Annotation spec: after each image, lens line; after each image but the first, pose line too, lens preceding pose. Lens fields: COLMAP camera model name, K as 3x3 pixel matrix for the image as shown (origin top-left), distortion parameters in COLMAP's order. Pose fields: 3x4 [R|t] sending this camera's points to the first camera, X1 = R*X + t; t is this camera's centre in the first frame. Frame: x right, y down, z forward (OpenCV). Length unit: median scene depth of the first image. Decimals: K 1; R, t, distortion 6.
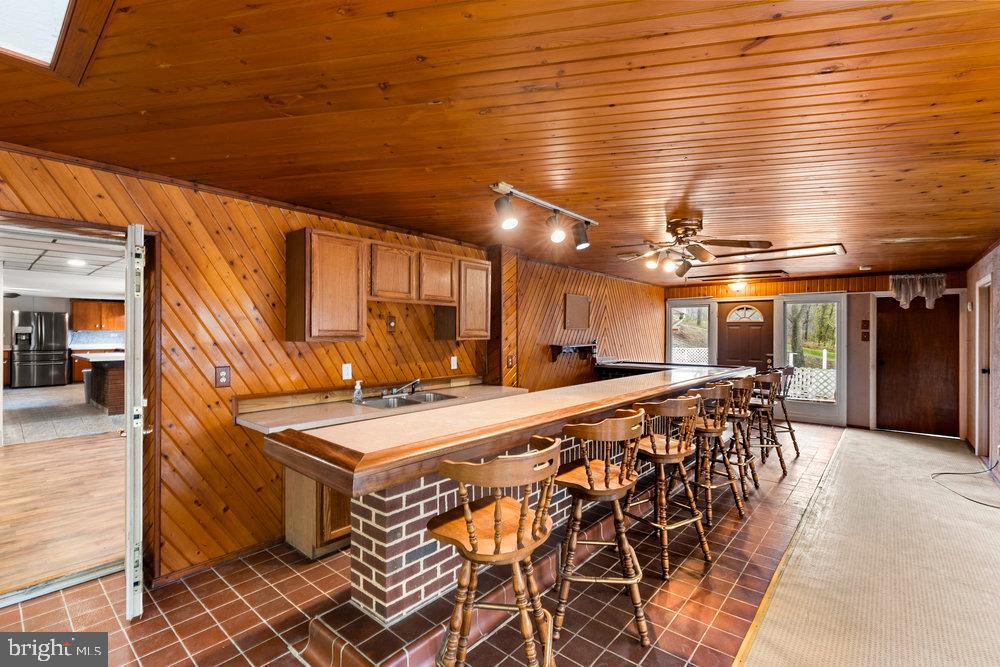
lens RADIAL K [[453.6, 0, 506.8], [0, 453.6, 316.4], [0, 0, 1]] dist [-0.000334, -0.000478]
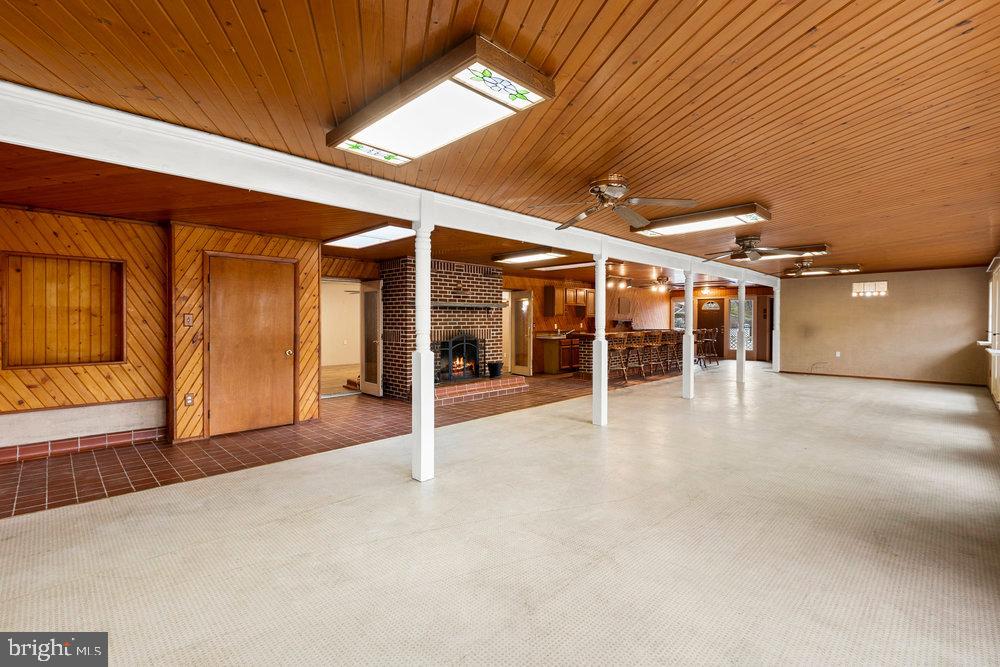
lens RADIAL K [[453.6, 0, 506.8], [0, 453.6, 316.4], [0, 0, 1]] dist [-0.000334, -0.000478]
pose [[0.997158, -0.005390, -0.075148, -0.228837], [0.007512, 0.999580, 0.027975, -0.022235], [0.074966, -0.028460, 0.996780, -1.132859]]
